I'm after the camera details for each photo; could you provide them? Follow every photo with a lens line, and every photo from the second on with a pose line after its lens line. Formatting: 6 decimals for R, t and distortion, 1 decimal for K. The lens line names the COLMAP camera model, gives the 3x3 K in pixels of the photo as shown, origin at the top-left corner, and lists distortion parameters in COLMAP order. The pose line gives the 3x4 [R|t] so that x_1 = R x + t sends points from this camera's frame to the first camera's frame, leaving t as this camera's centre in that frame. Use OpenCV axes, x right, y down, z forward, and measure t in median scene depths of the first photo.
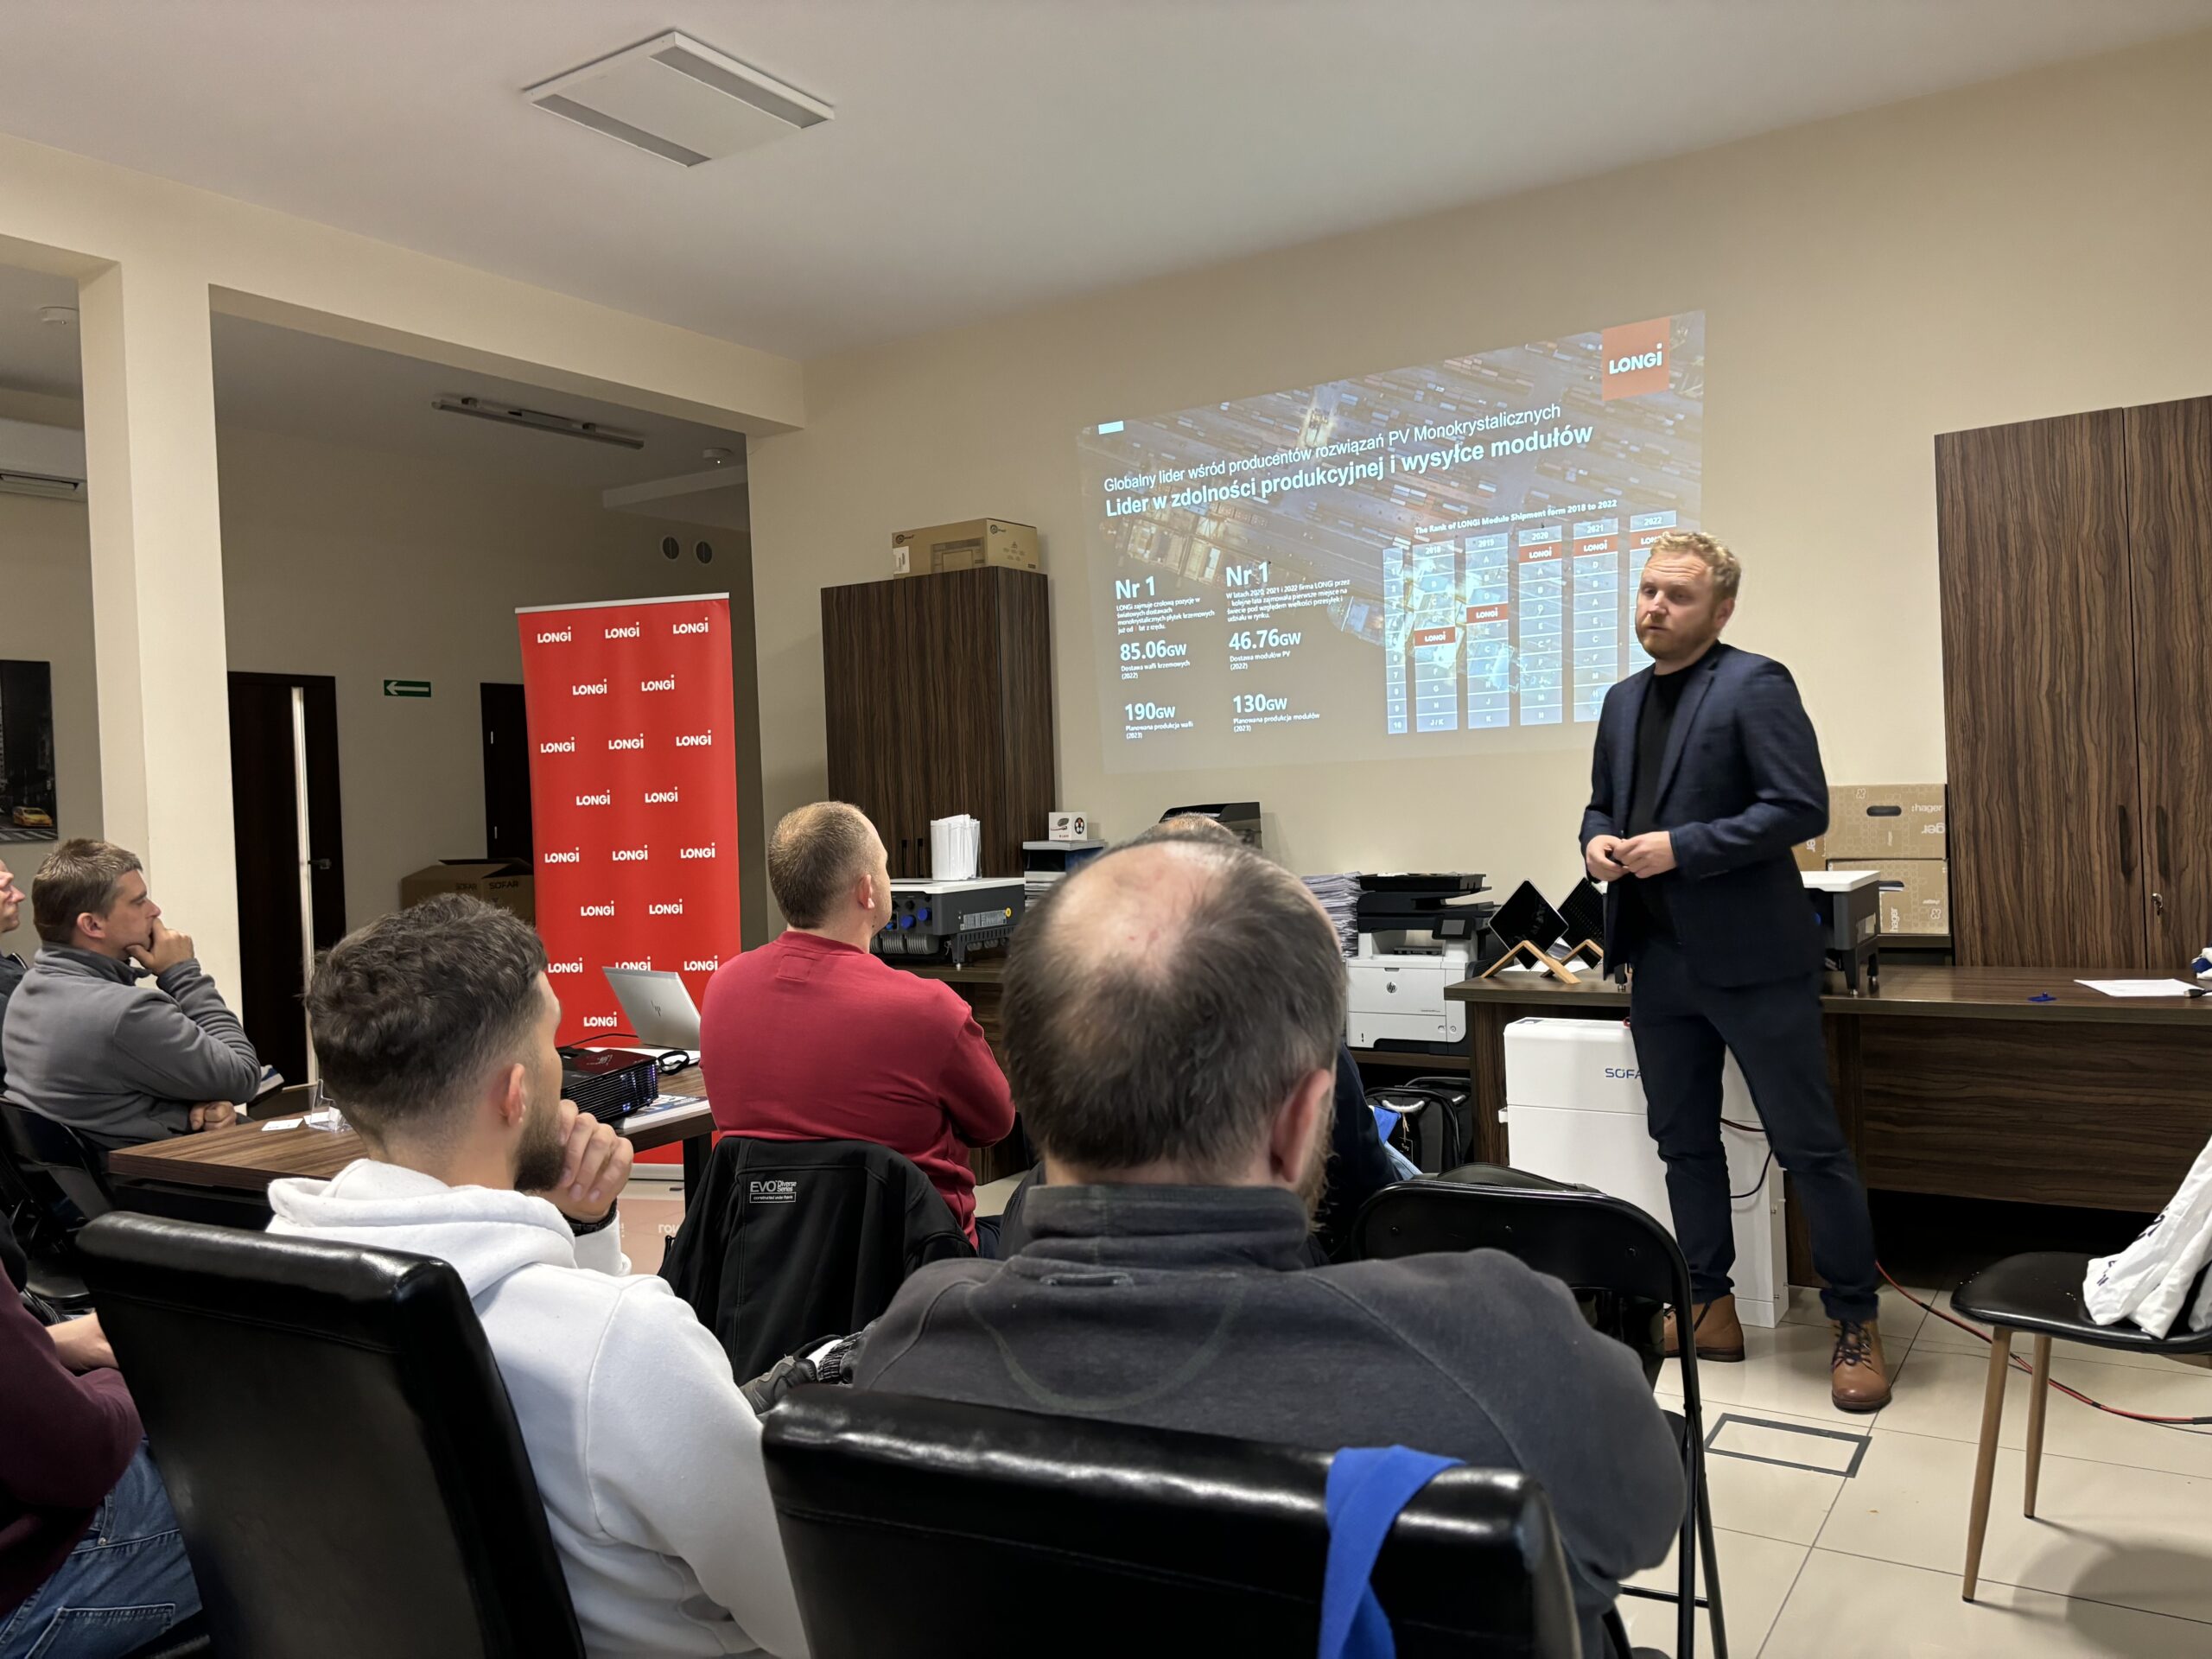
lens RADIAL K [[1682.0, 0, 1087.7], [0, 1682.0, 843.4], [0, 0, 1]] dist [0.055978, -0.076469]
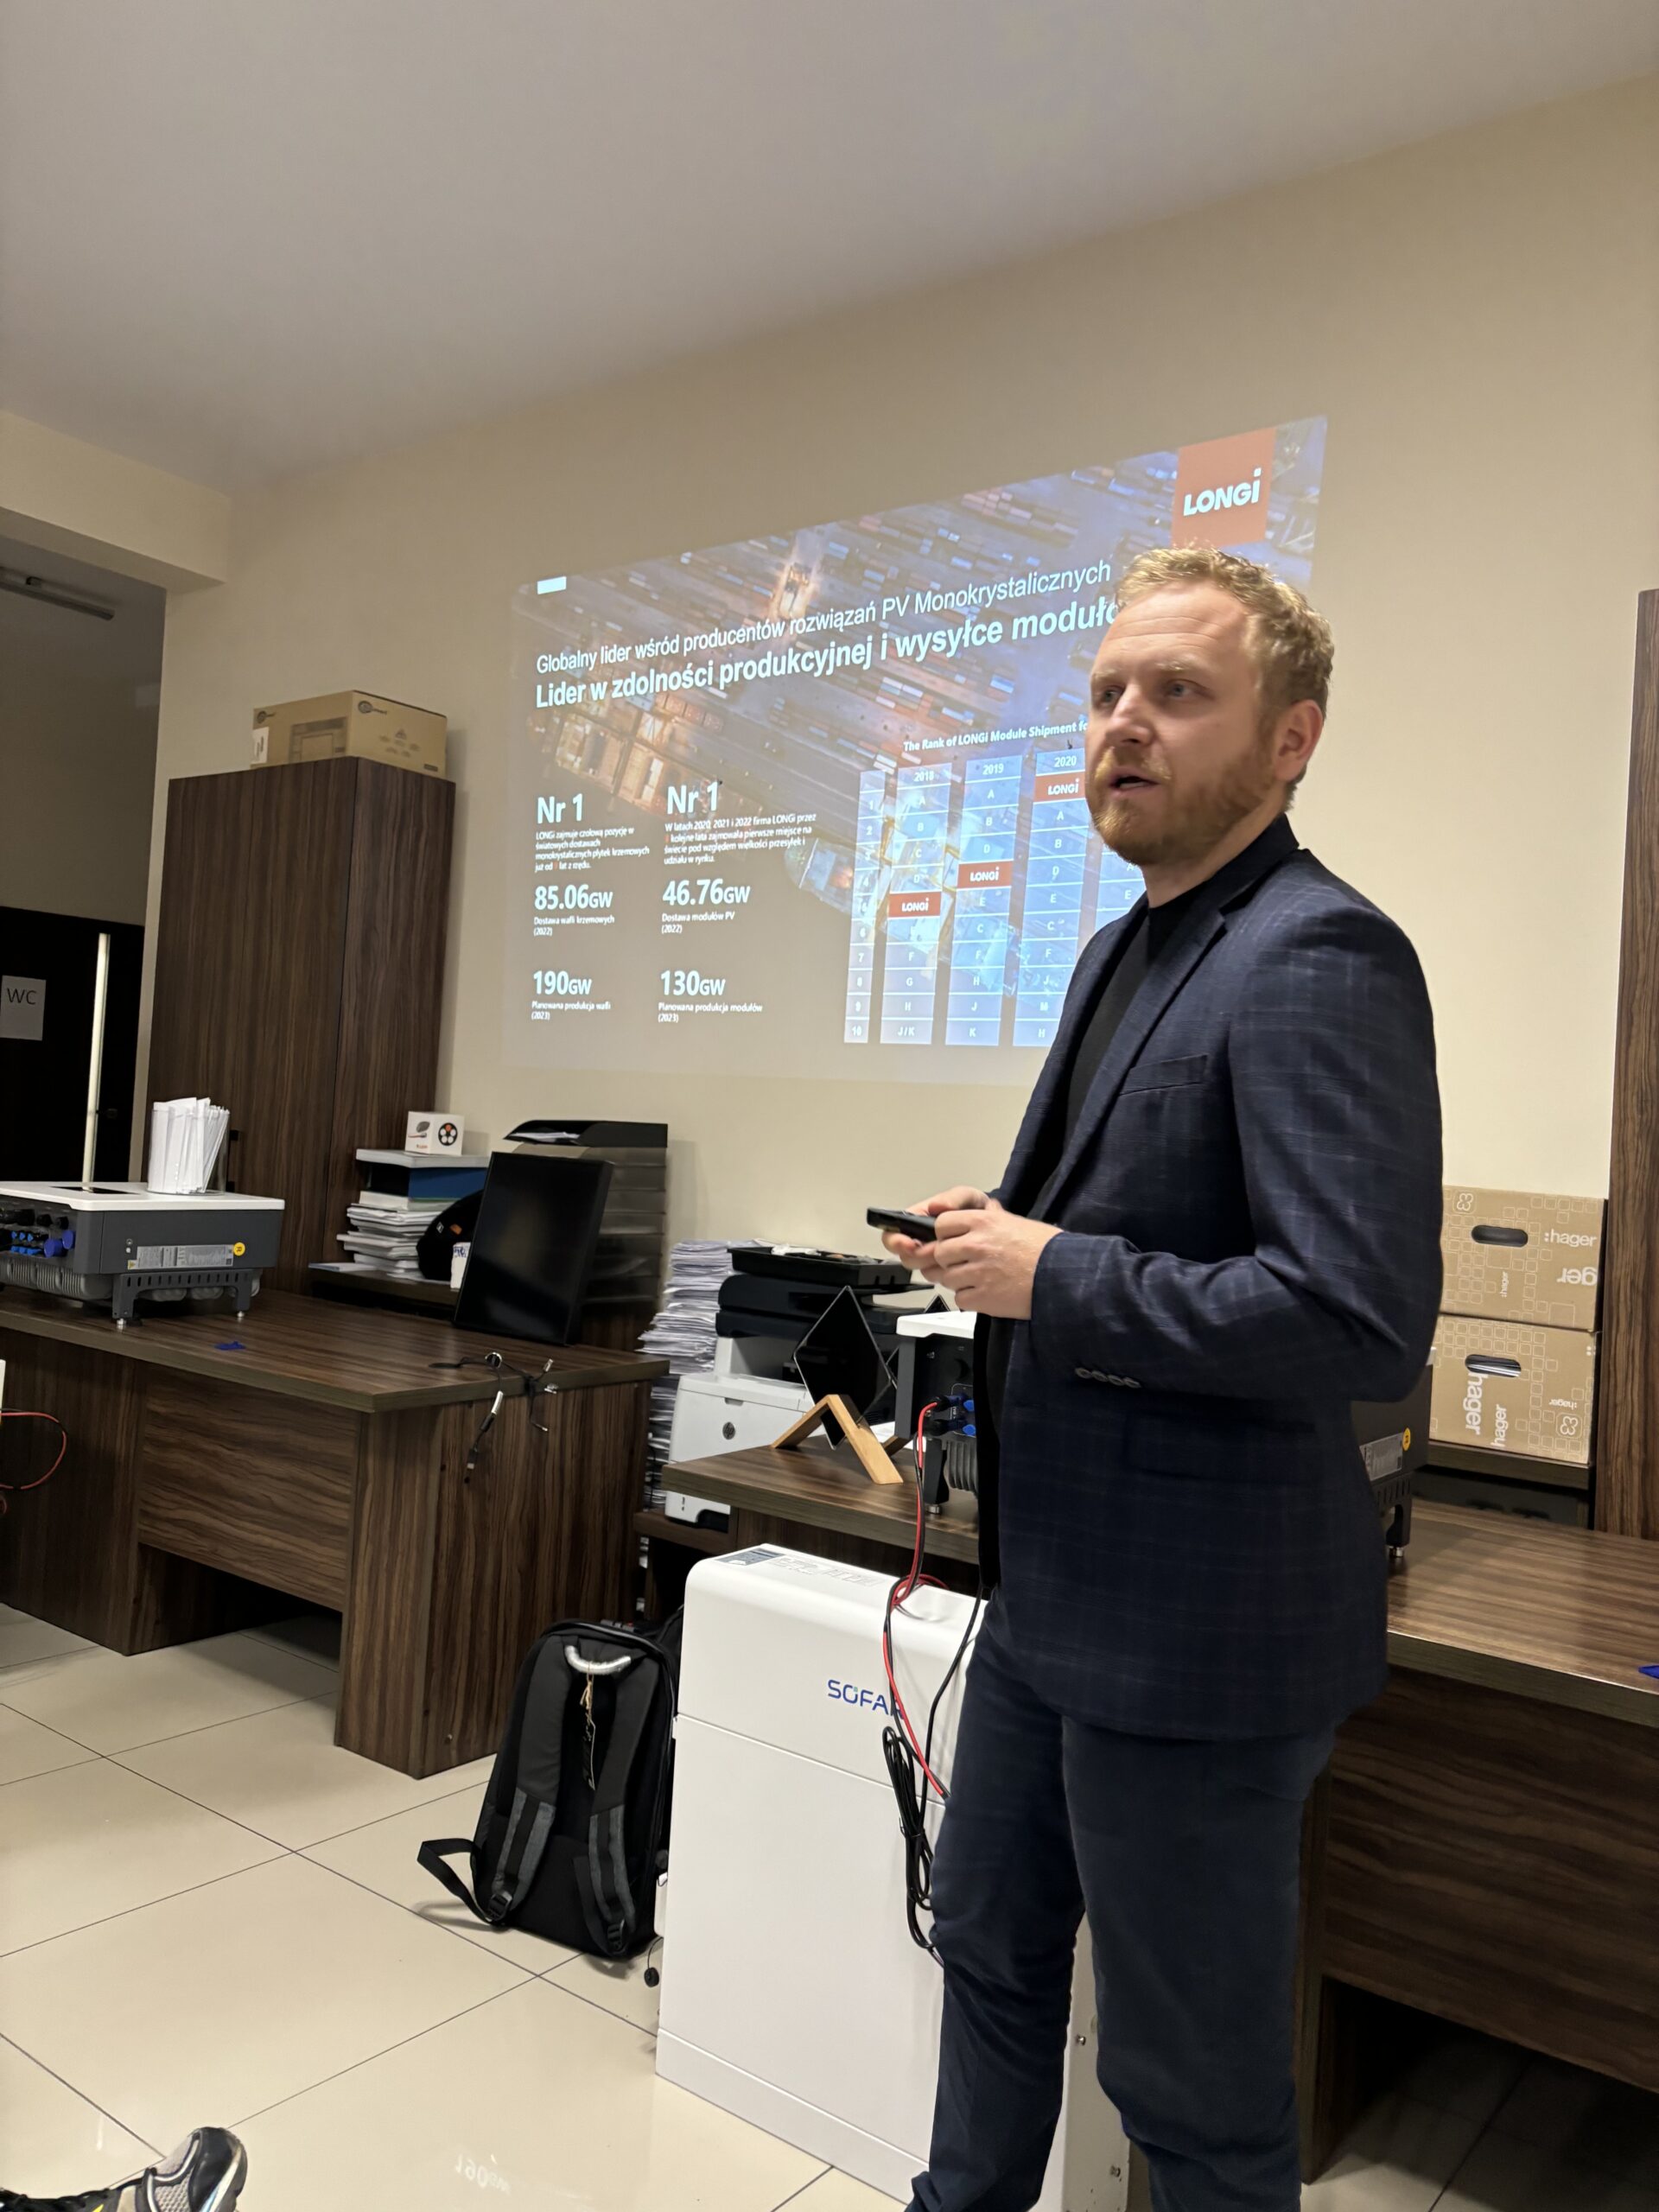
lens RADIAL K [[1682.0, 0, 829.5], [0, 1682.0, 1106.0], [0, 0, 1]] dist [0.055978, -0.076469]
pose [[0.992330, 0.101201, -0.070992, 0.217370], [-0.103244, 0.994324, -0.025715, -0.021570], [0.067987, 0.032848, 0.997145, 0.319612]]
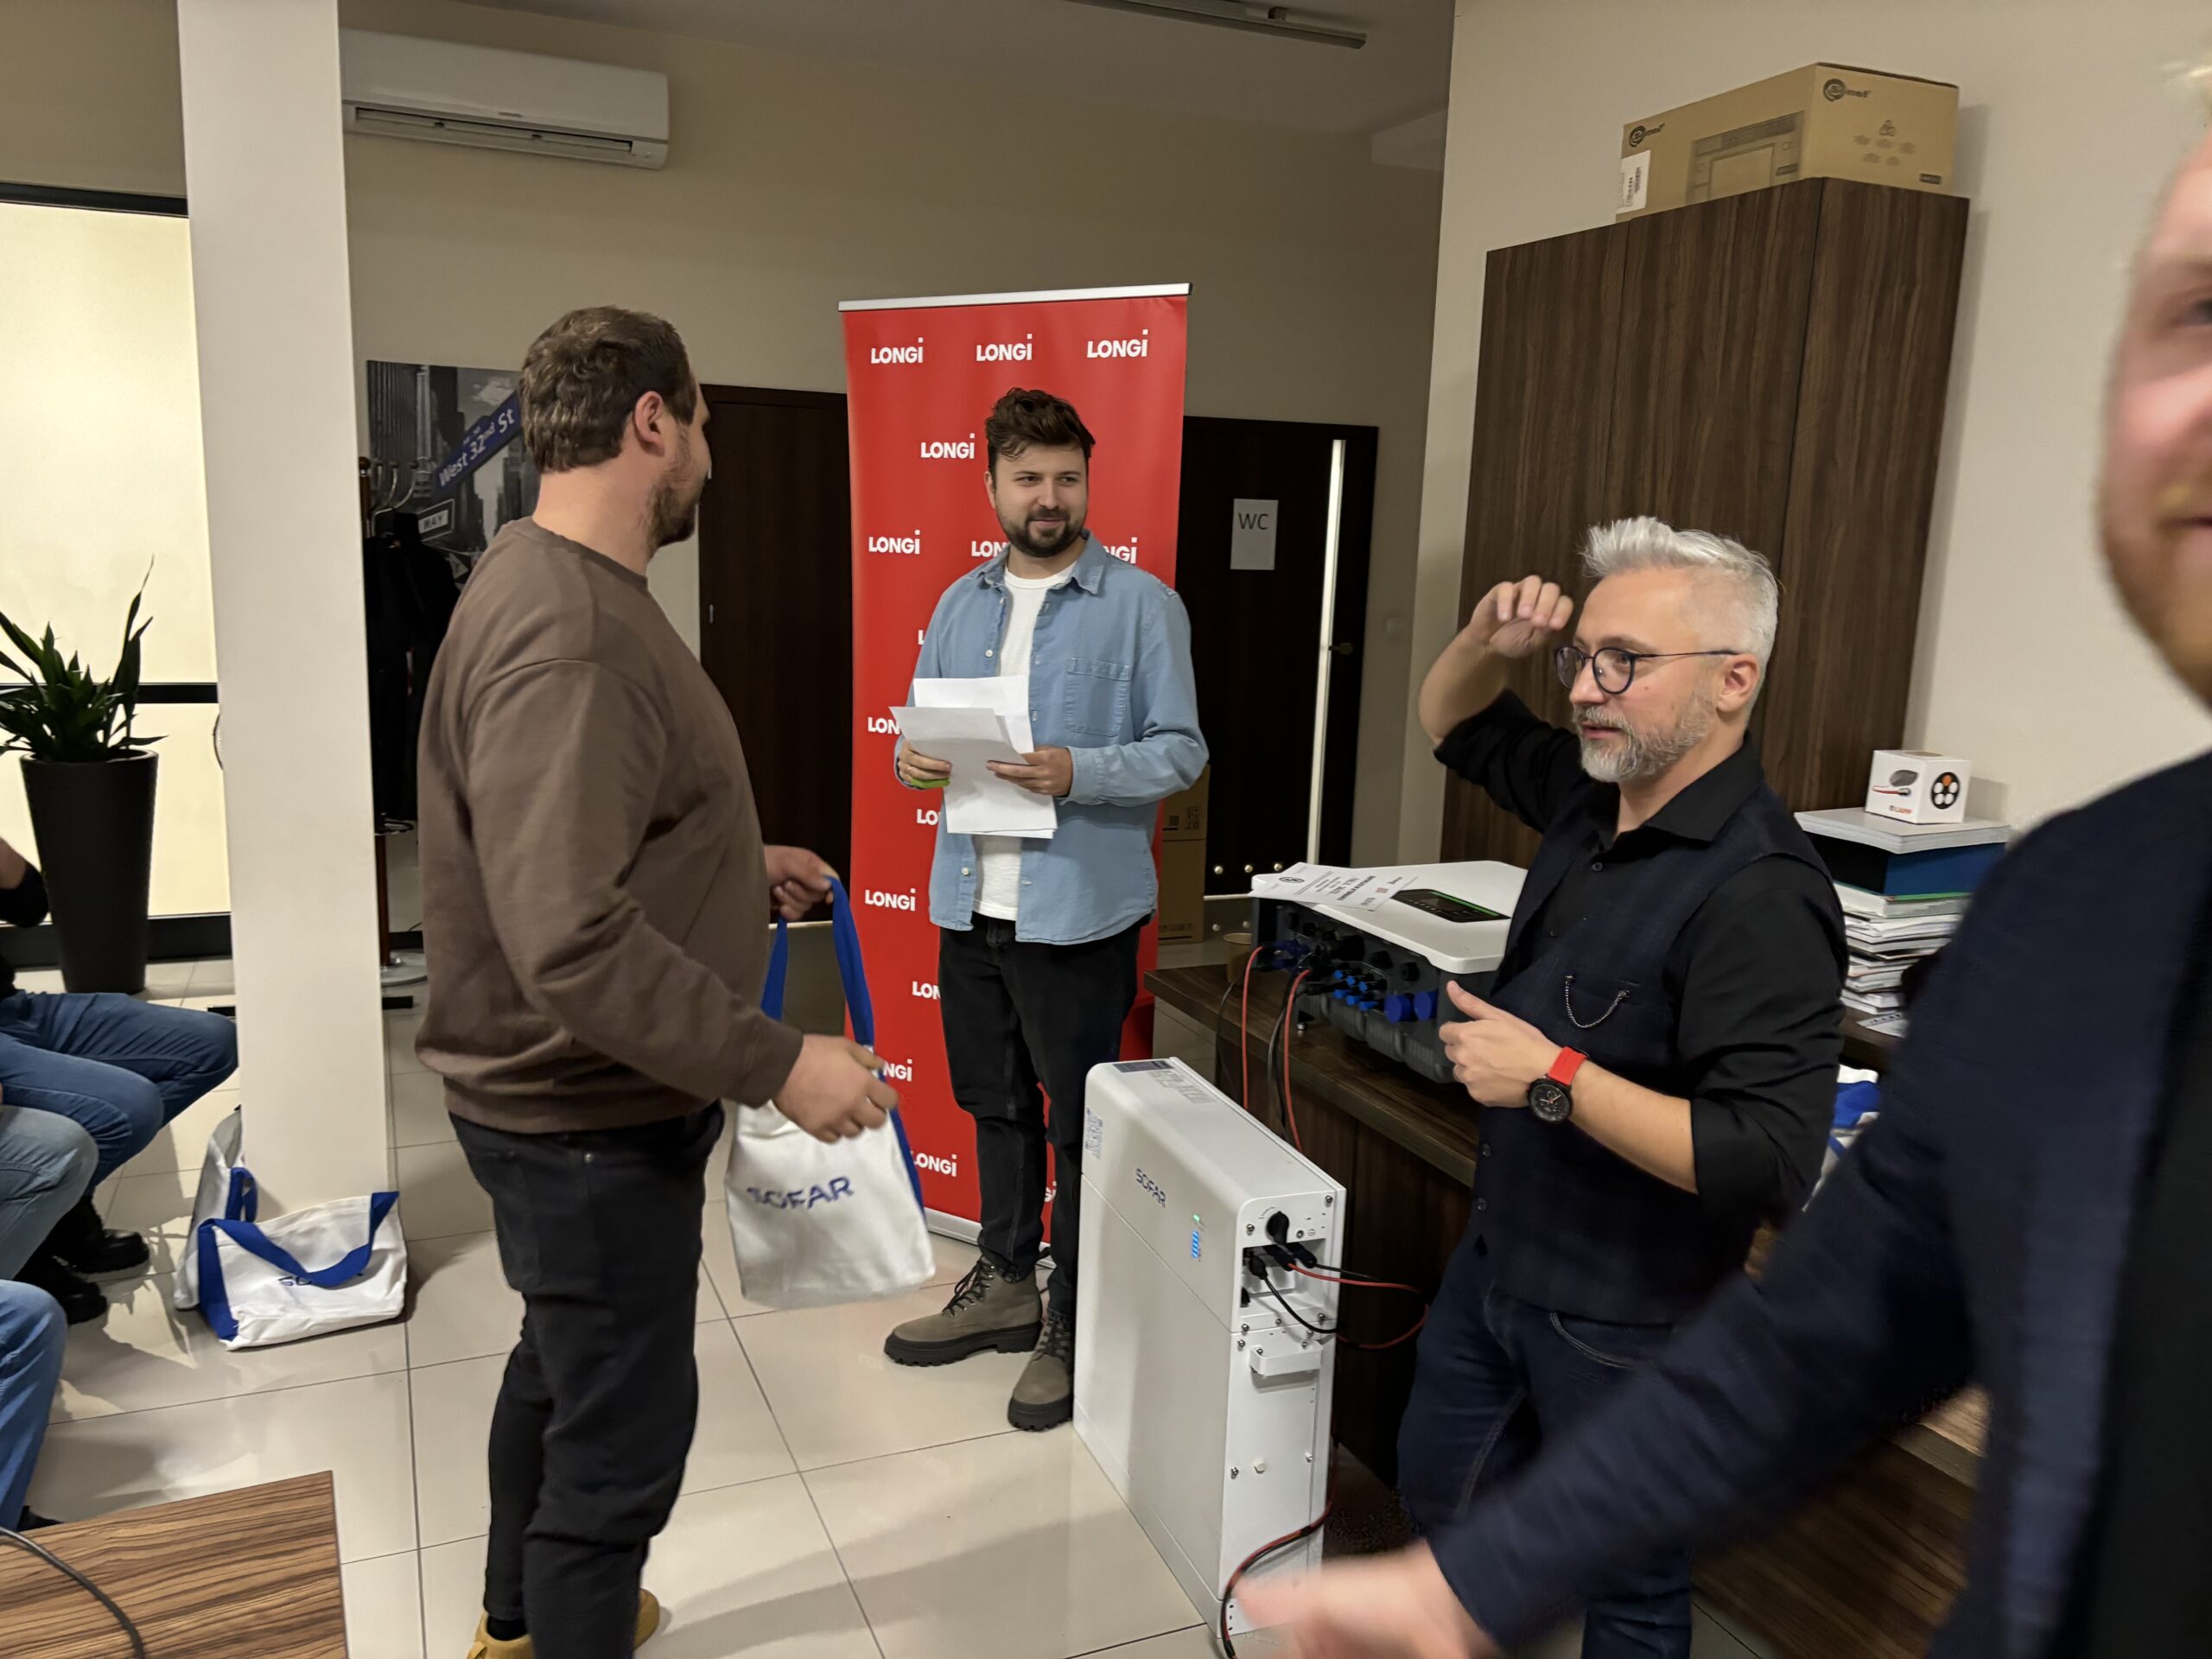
lens RADIAL K [[1682.0, 0, 1087.7], [0, 1682.0, 843.4], [0, 0, 1]] dist [0.055978, -0.076469]
pose [[0.830019, 0.163012, -0.533381, 0.052086], [-0.072626, 0.979781, 0.186424, -0.067255], [0.552987, -0.115998, 0.825076, 0.535573]]
